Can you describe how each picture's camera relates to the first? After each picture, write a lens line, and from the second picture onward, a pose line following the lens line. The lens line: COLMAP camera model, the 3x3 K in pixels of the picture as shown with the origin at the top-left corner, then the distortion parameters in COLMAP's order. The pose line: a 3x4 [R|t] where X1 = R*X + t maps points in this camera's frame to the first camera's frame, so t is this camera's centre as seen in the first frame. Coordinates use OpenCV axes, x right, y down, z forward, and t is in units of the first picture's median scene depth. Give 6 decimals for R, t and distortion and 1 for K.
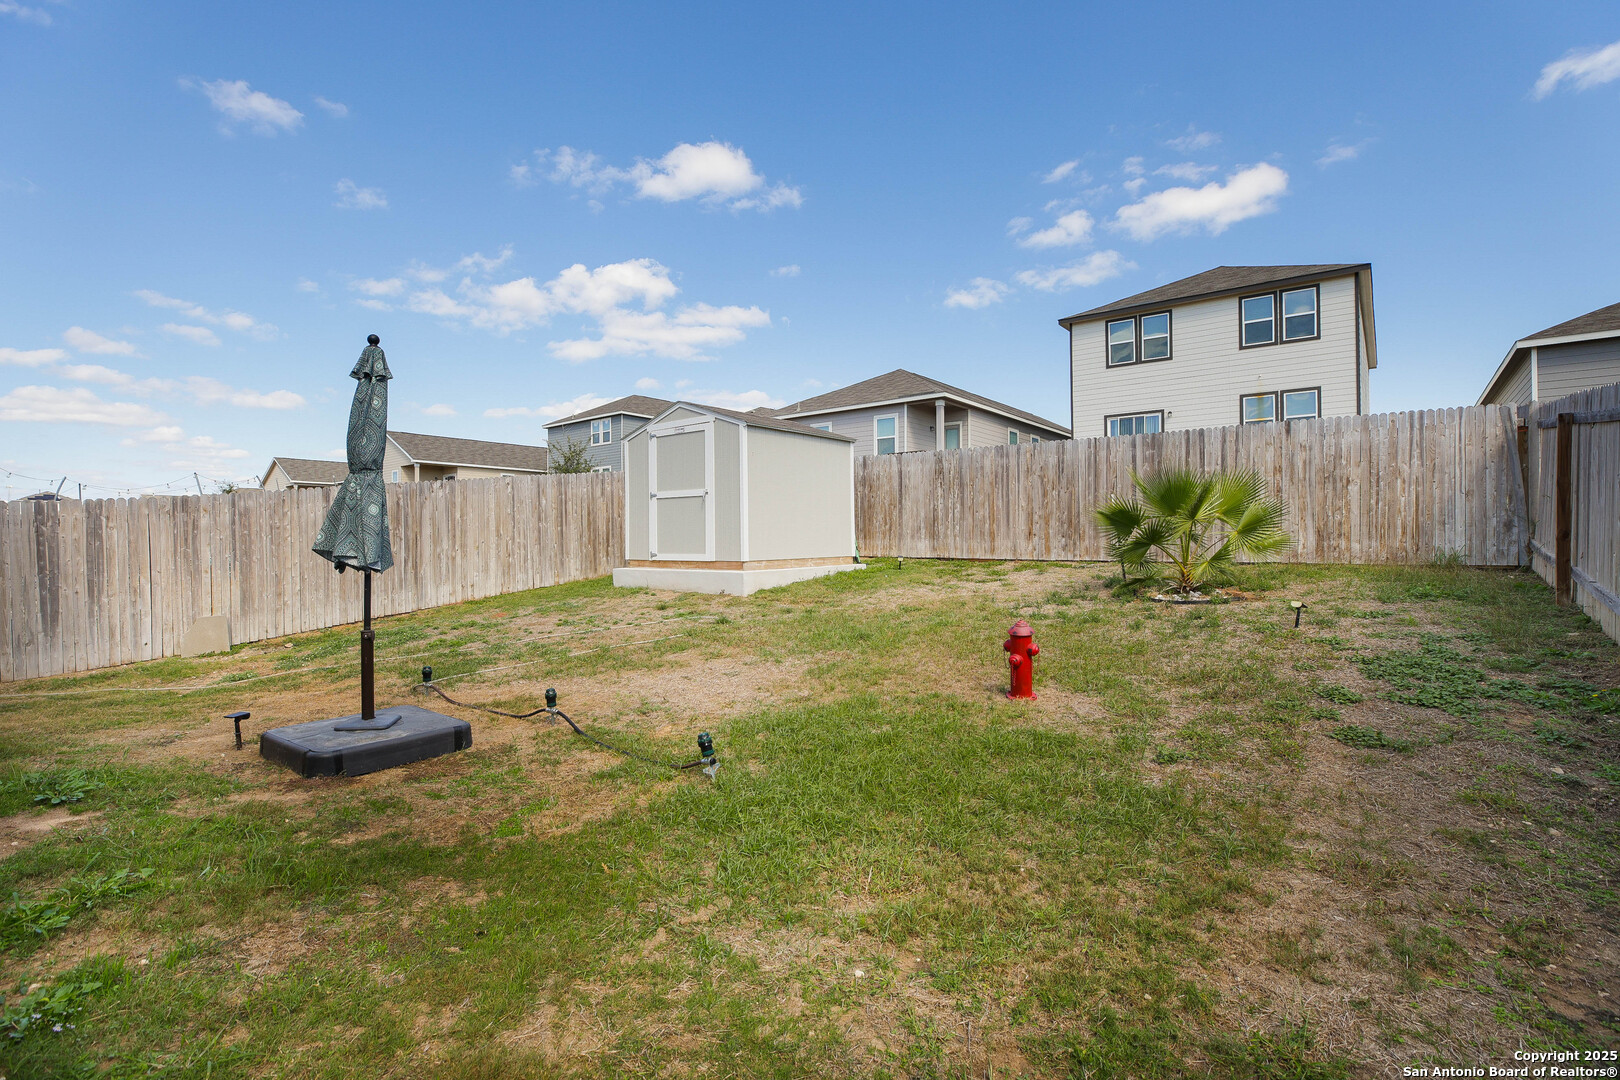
lens RADIAL K [[744.4, 0, 802.0], [0, 744.4, 538.6], [0, 0, 1]] dist [-0.019881, 0.002388]
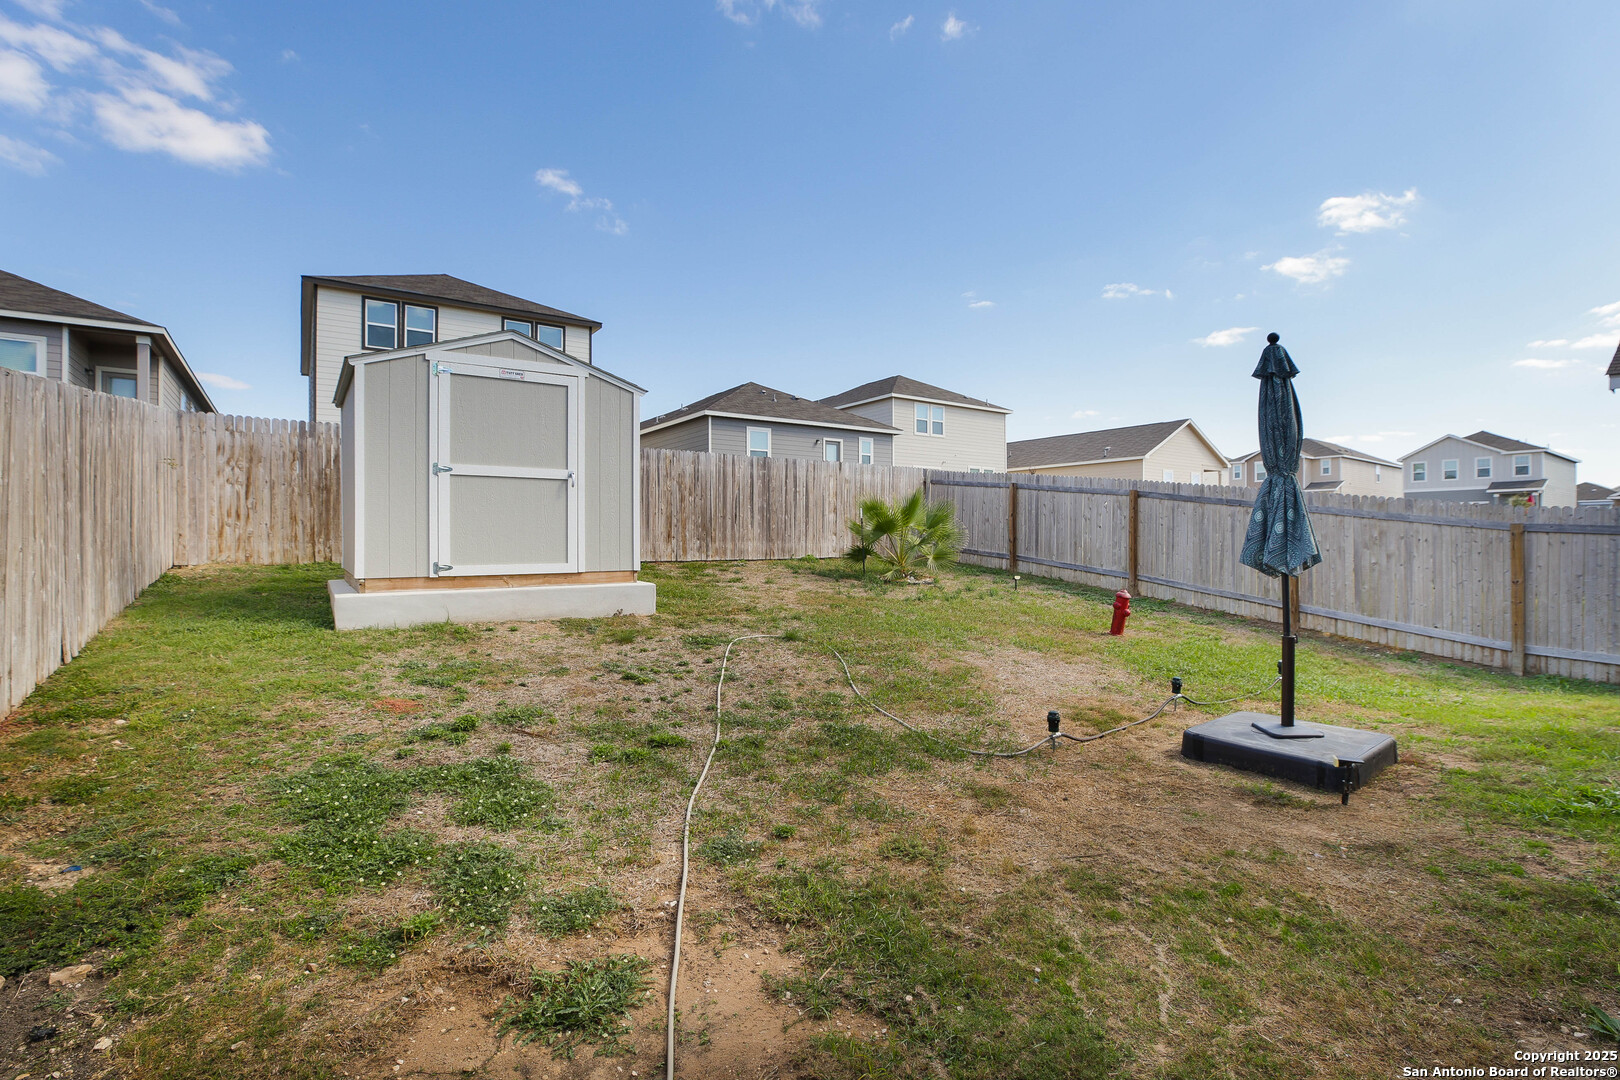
lens RADIAL K [[744.4, 0, 803.4], [0, 744.4, 544.1], [0, 0, 1]] dist [-0.019881, 0.002388]
pose [[0.316073, -0.002855, 0.948730, -0.631458], [-0.003980, 0.999983, 0.004335, -0.001083], [-0.948726, -0.005146, 0.316056, 0.496865]]
